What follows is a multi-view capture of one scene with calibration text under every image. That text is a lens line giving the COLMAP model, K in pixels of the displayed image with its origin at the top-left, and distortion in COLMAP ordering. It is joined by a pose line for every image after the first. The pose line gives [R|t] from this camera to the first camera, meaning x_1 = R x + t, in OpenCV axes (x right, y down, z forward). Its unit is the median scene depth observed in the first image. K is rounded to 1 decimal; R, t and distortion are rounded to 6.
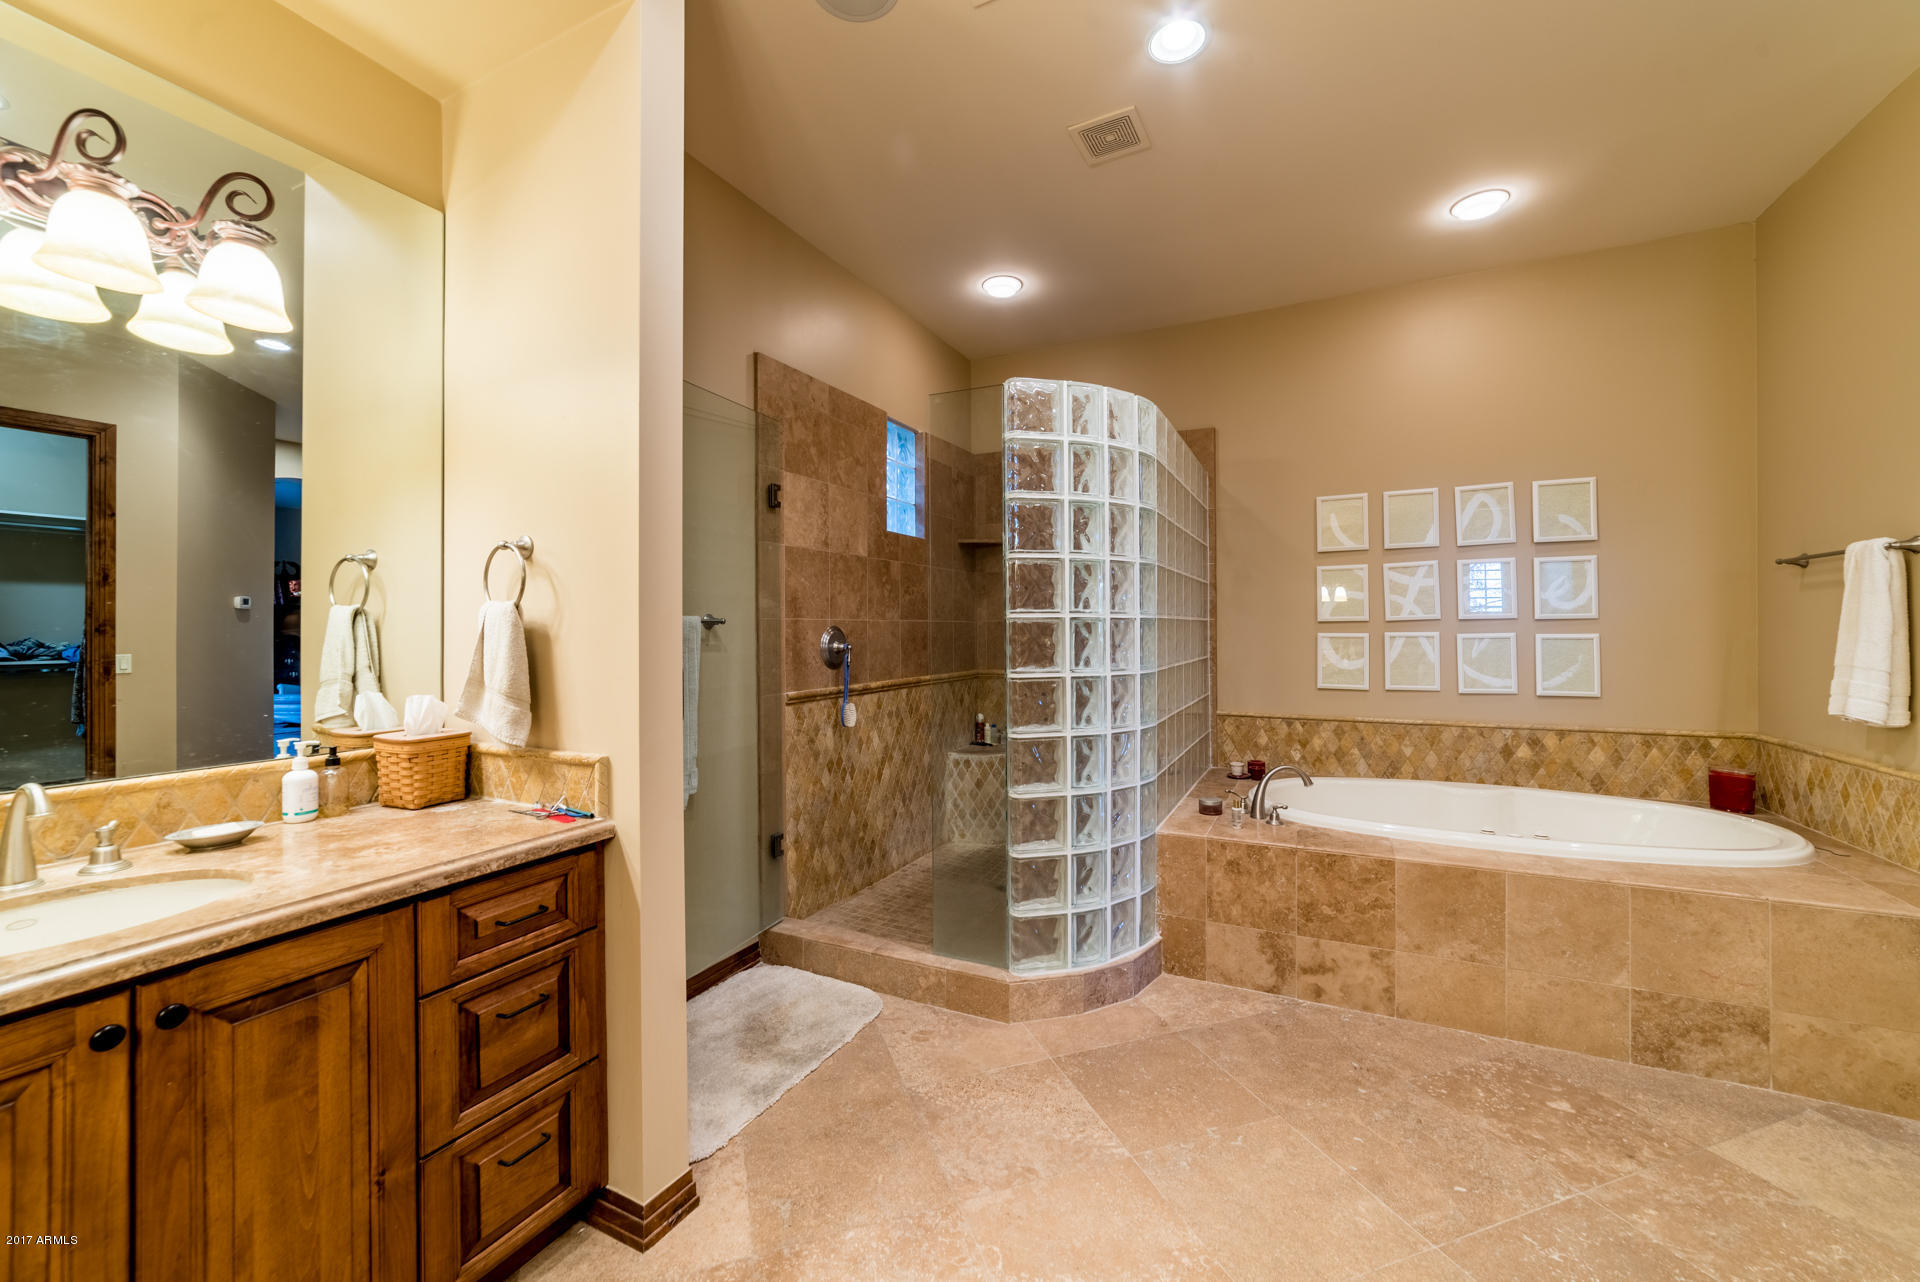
lens RADIAL K [[791.5, 0, 930.9], [0, 791.5, 620.1], [0, 0, 1]] dist [-0.014085, 0.005068]
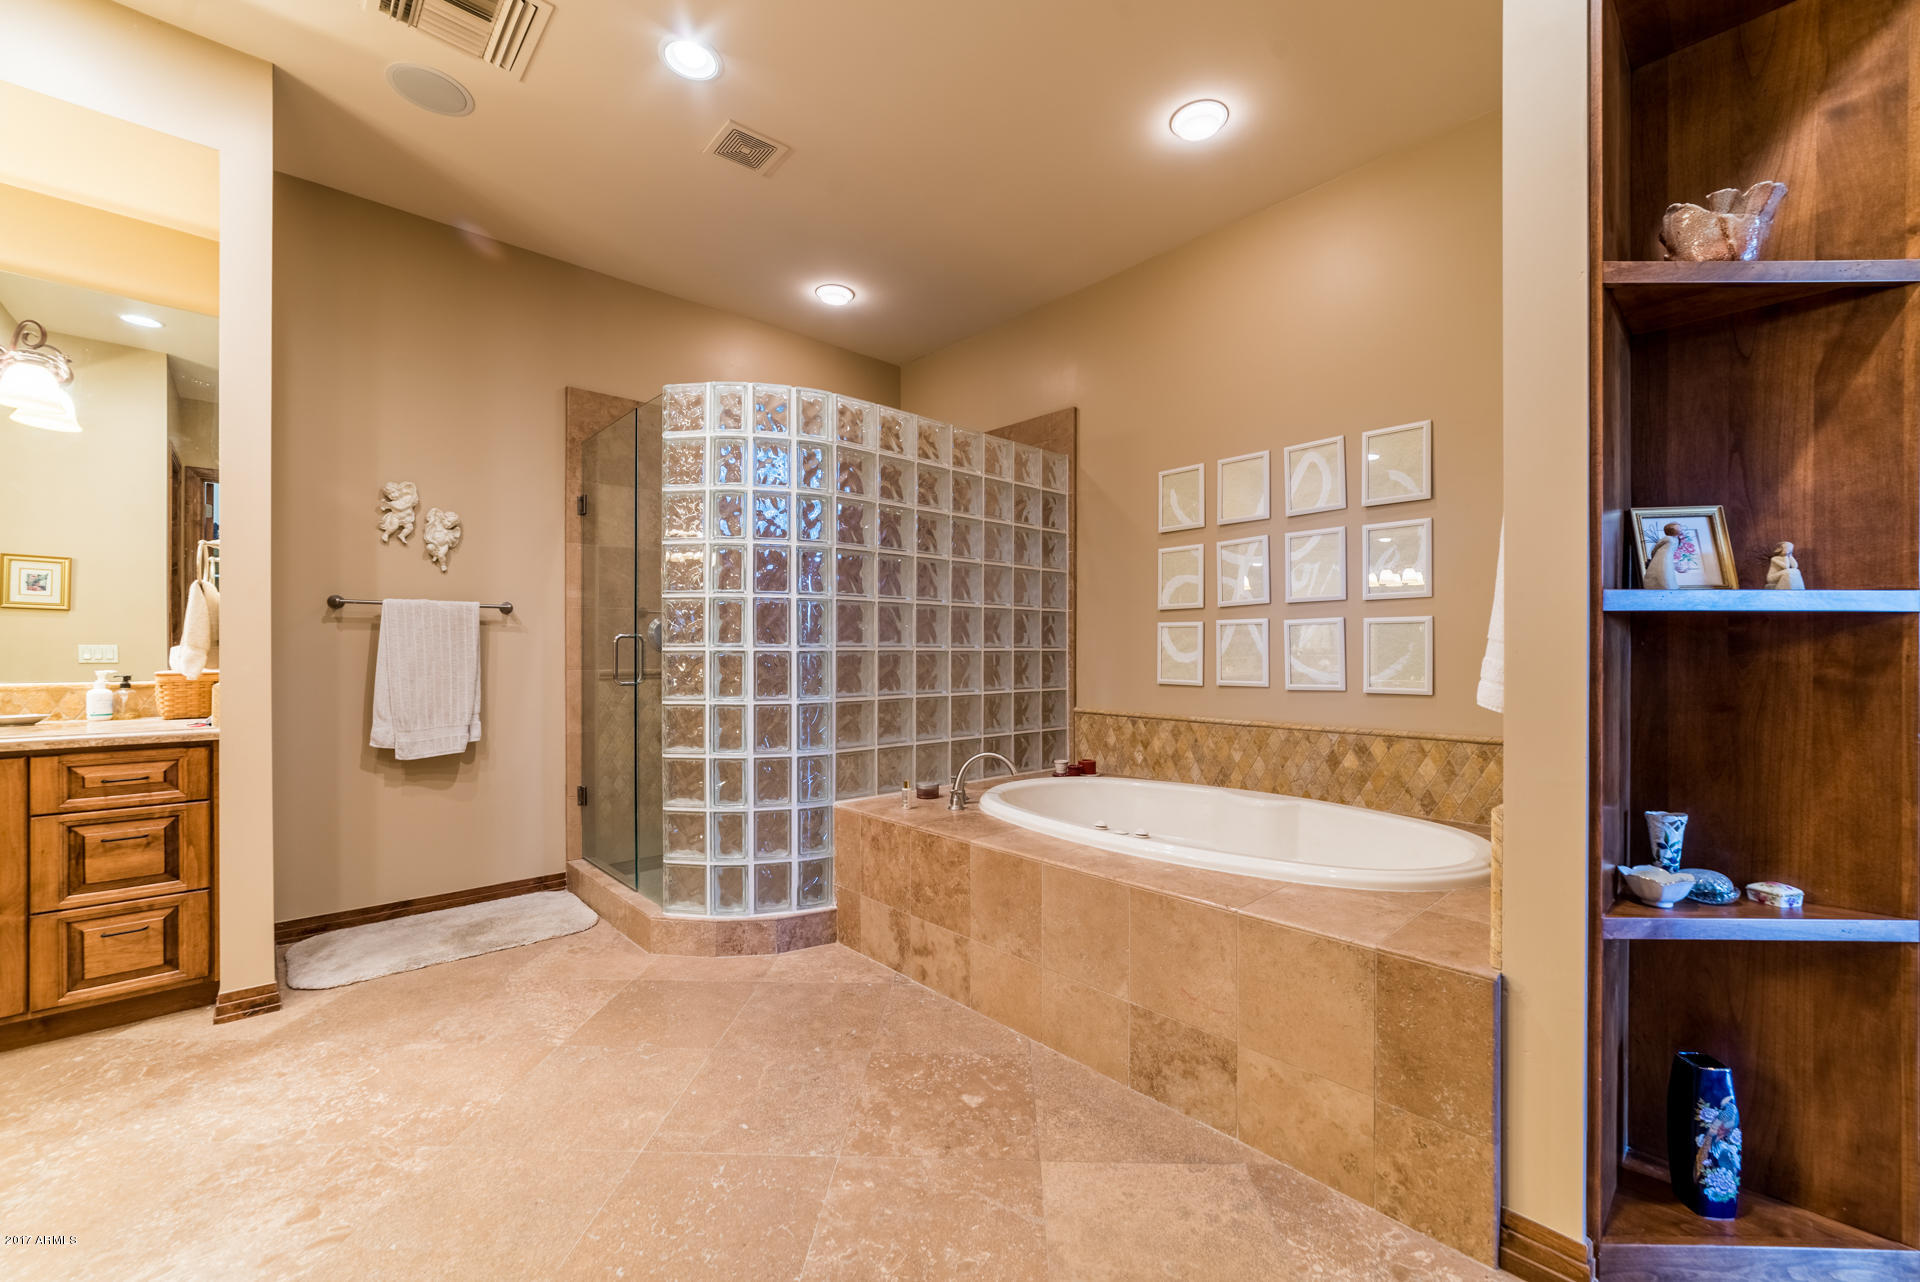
lens RADIAL K [[791.5, 0, 964.9], [0, 791.5, 660.4], [0, 0, 1]] dist [-0.014085, 0.005068]
pose [[0.931010, 0.008856, -0.364887, 1.084873], [-0.003488, 0.999876, 0.015368, 0.080266], [0.364977, -0.013035, 0.930925, 0.127033]]
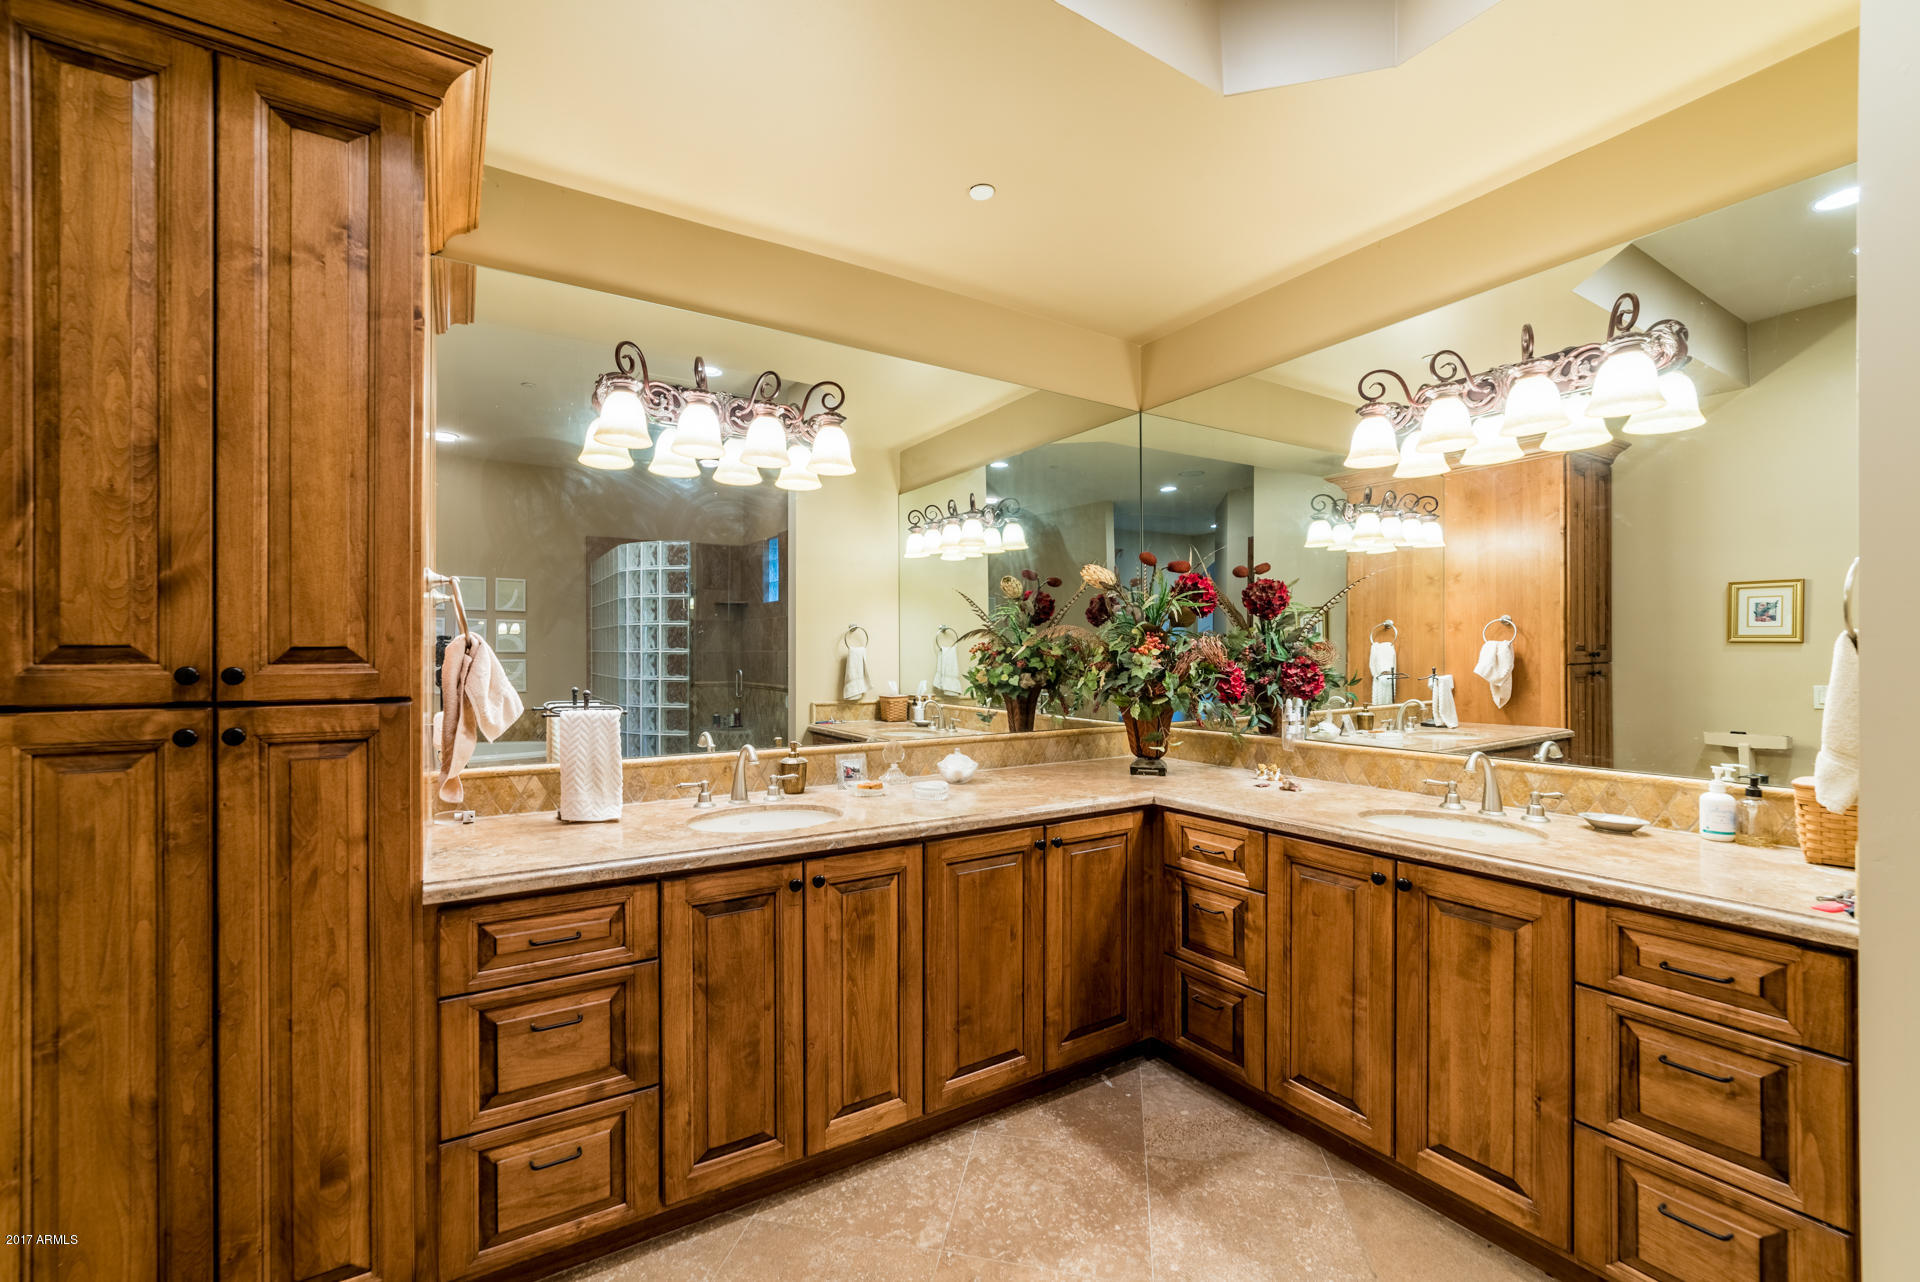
lens RADIAL K [[791.5, 0, 937.3], [0, 791.5, 657.0], [0, 0, 1]] dist [-0.014085, 0.005068]
pose [[-0.521271, 0.004703, -0.853378, 0.512473], [0.008550, 0.999963, 0.000288, -0.002612], [0.853349, -0.007147, -0.521292, 0.504159]]
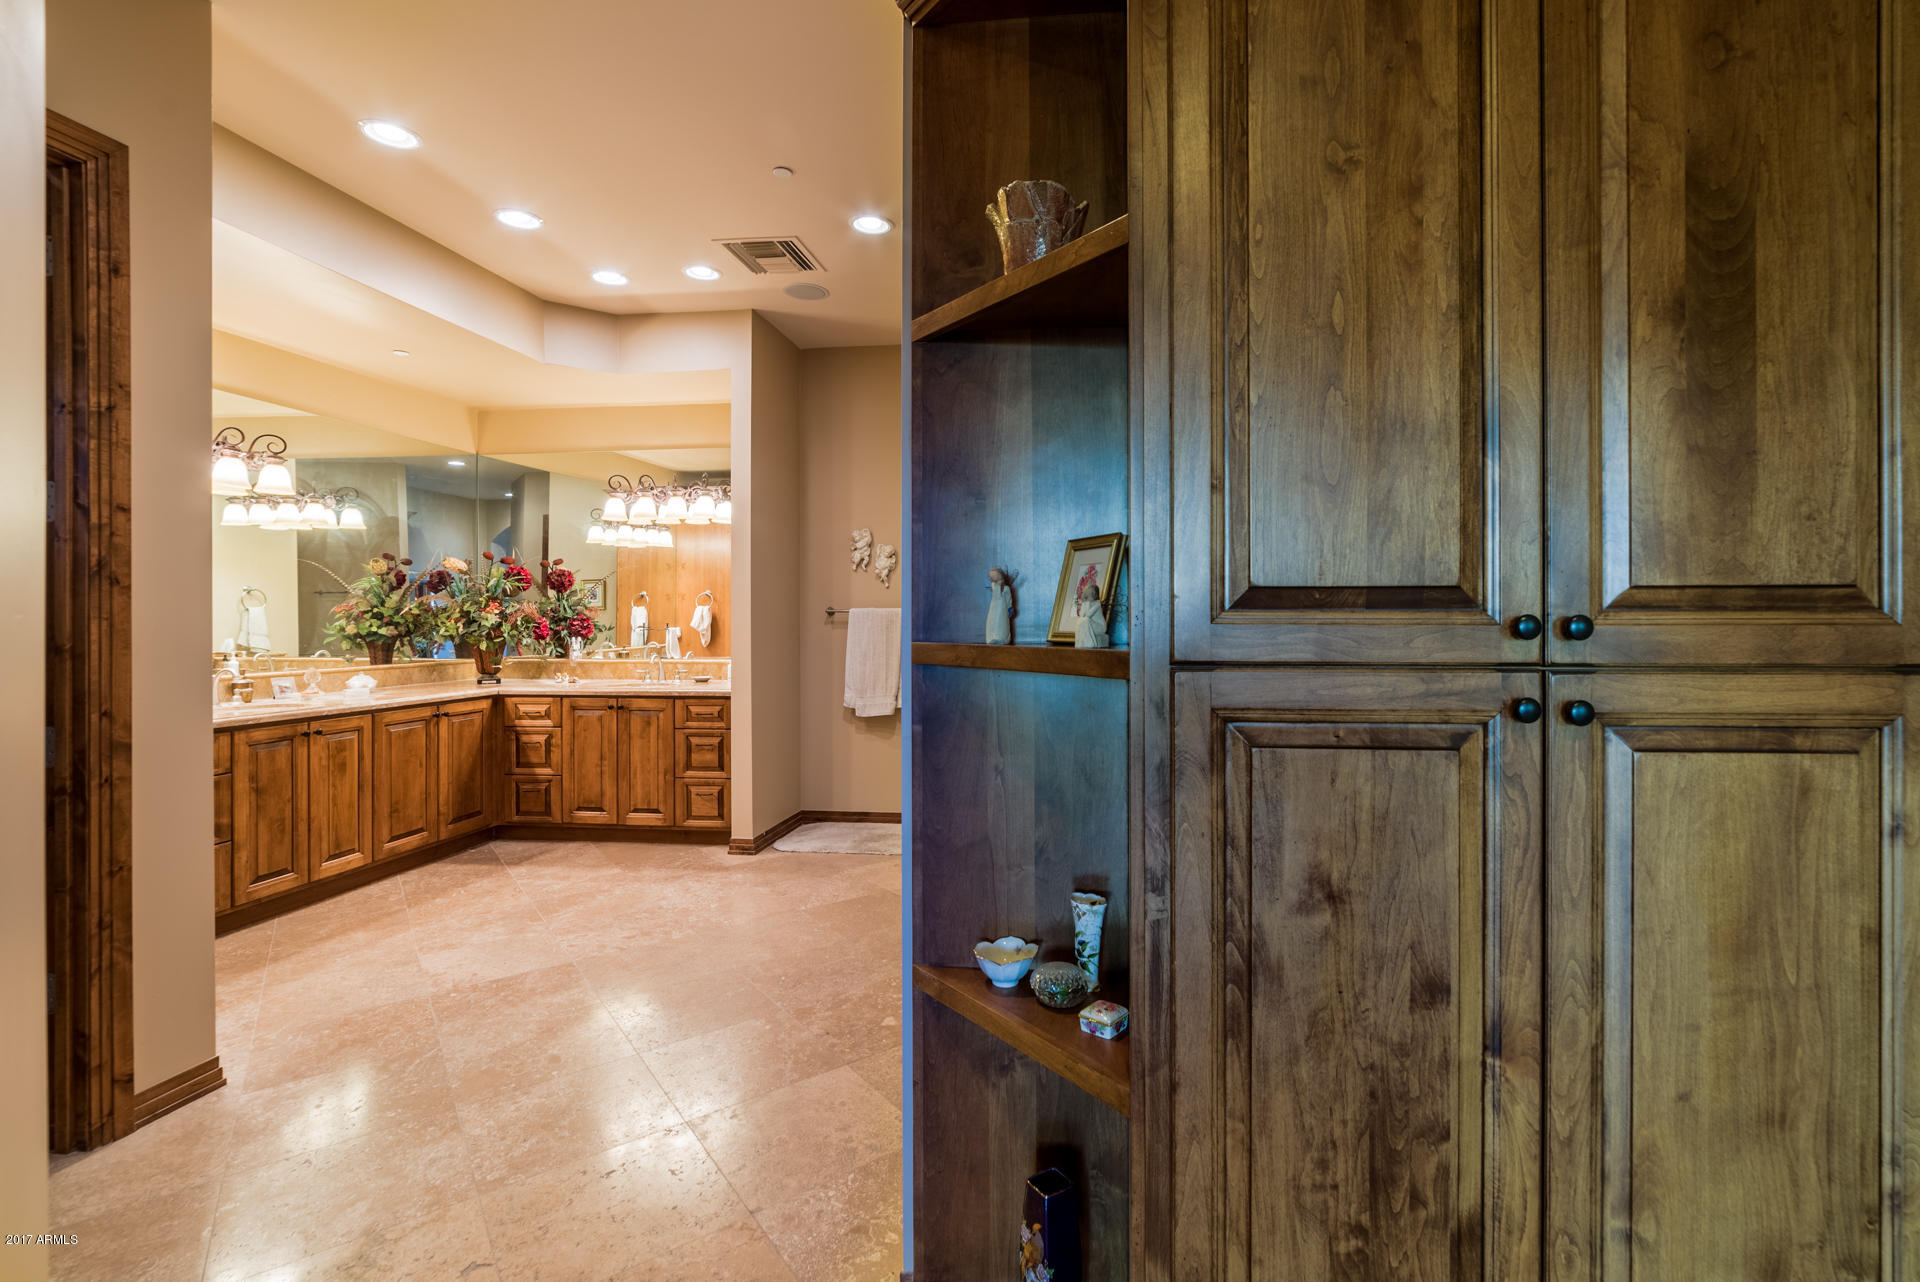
lens RADIAL K [[880.8, 0, 988.2], [0, 880.8, 617.5], [0, 0, 1]] dist [-0.004442, -0.000185]
pose [[0.299762, 0.001776, -0.954012, 2.014780], [0.007364, 0.999964, 0.004175, 0.009860], [0.953986, -0.008277, 0.299738, 0.719204]]
